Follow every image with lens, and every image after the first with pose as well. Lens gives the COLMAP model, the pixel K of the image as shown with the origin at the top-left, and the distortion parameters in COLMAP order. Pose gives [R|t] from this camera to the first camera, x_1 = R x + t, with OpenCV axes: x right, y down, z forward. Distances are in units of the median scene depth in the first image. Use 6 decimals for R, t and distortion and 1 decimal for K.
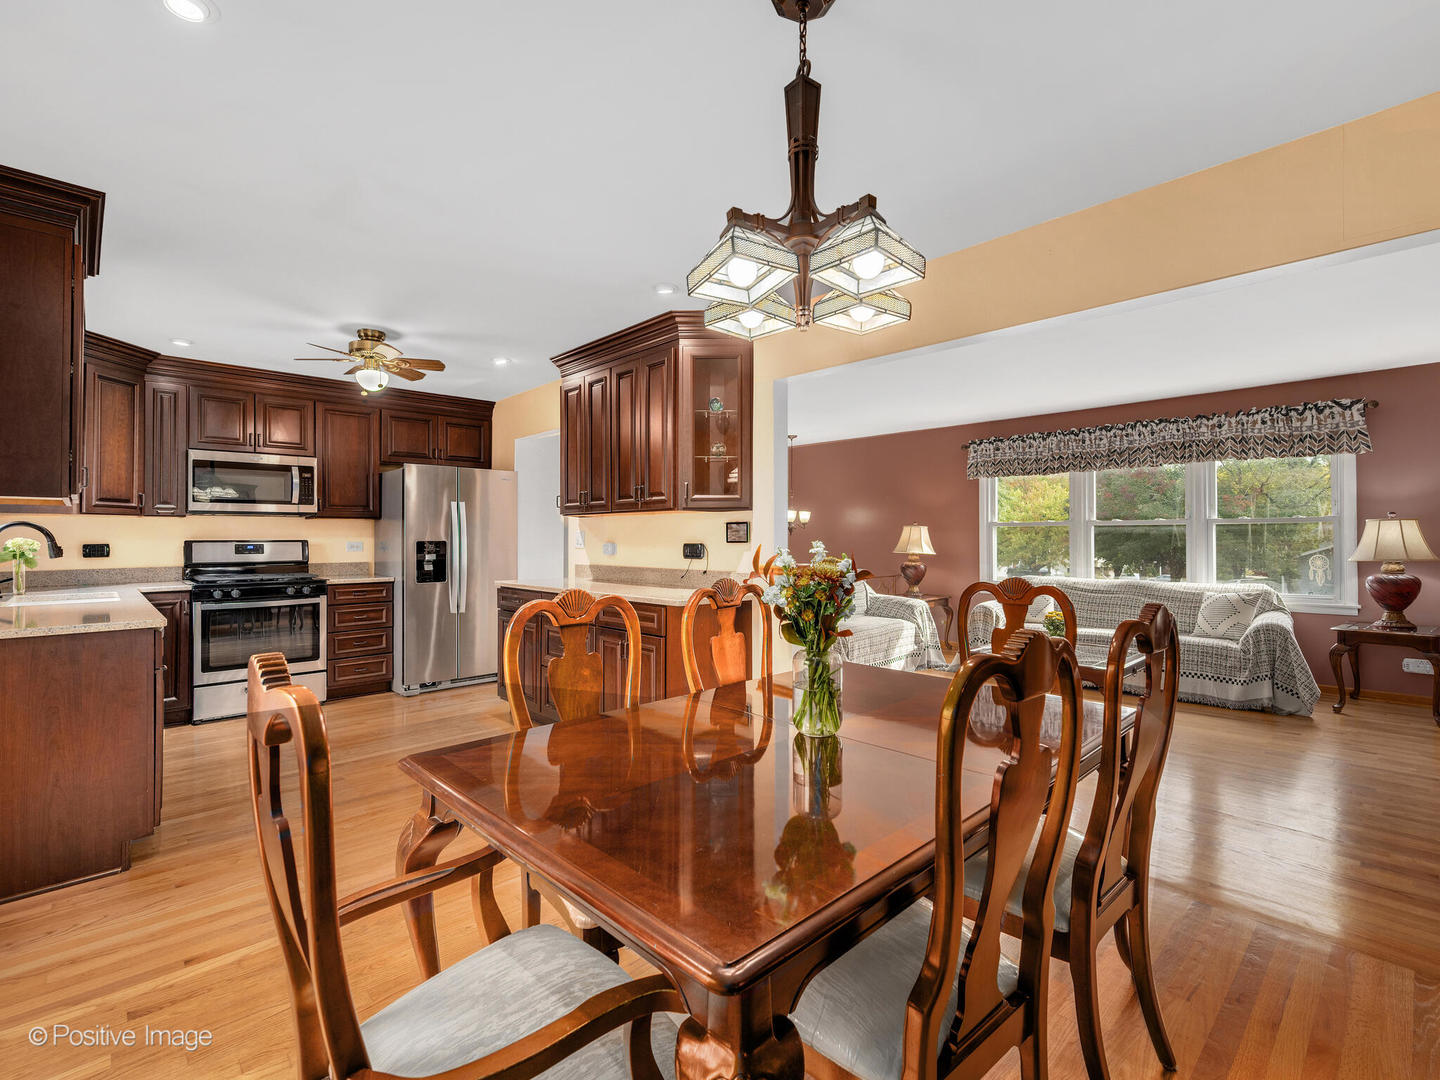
lens RADIAL K [[661.5, 0, 739.4], [0, 661.5, 536.7], [0, 0, 1]] dist [0.010523, -0.002180]
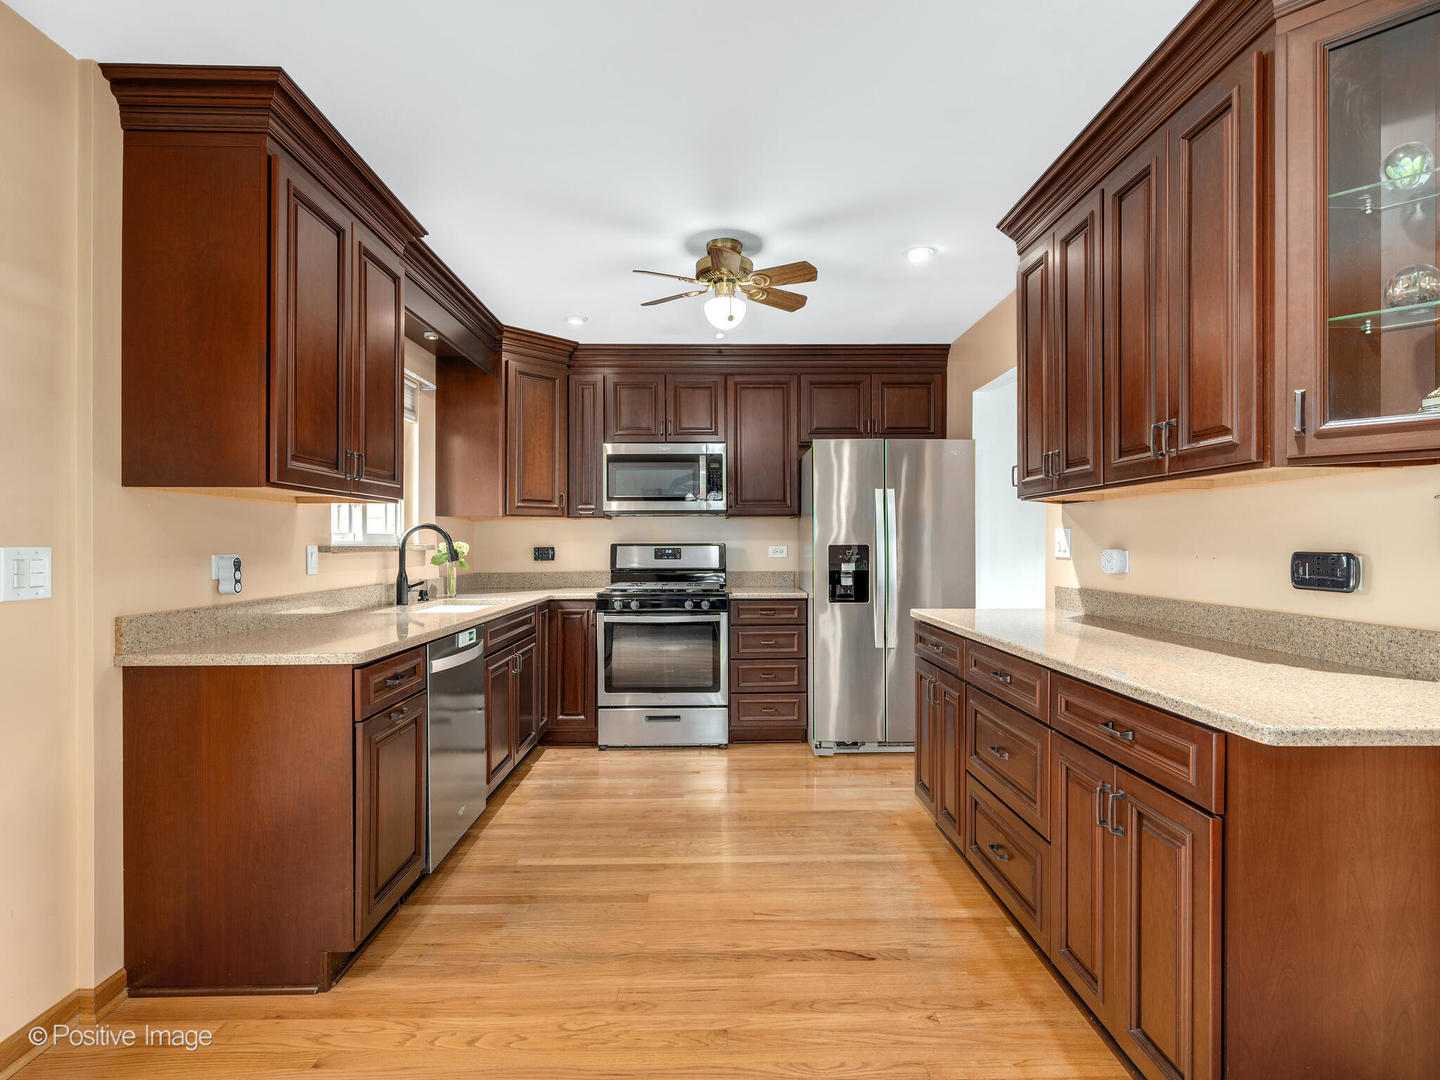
lens RADIAL K [[769.3, 0, 683.1], [0, 769.3, 541.8], [0, 0, 1]] dist [0.017728, -0.005581]
pose [[0.723579, -0.000806, -0.690241, -0.020916], [0.001564, 0.999999, 0.000472, 0.002703], [0.690240, -0.001421, 0.723579, 0.311319]]
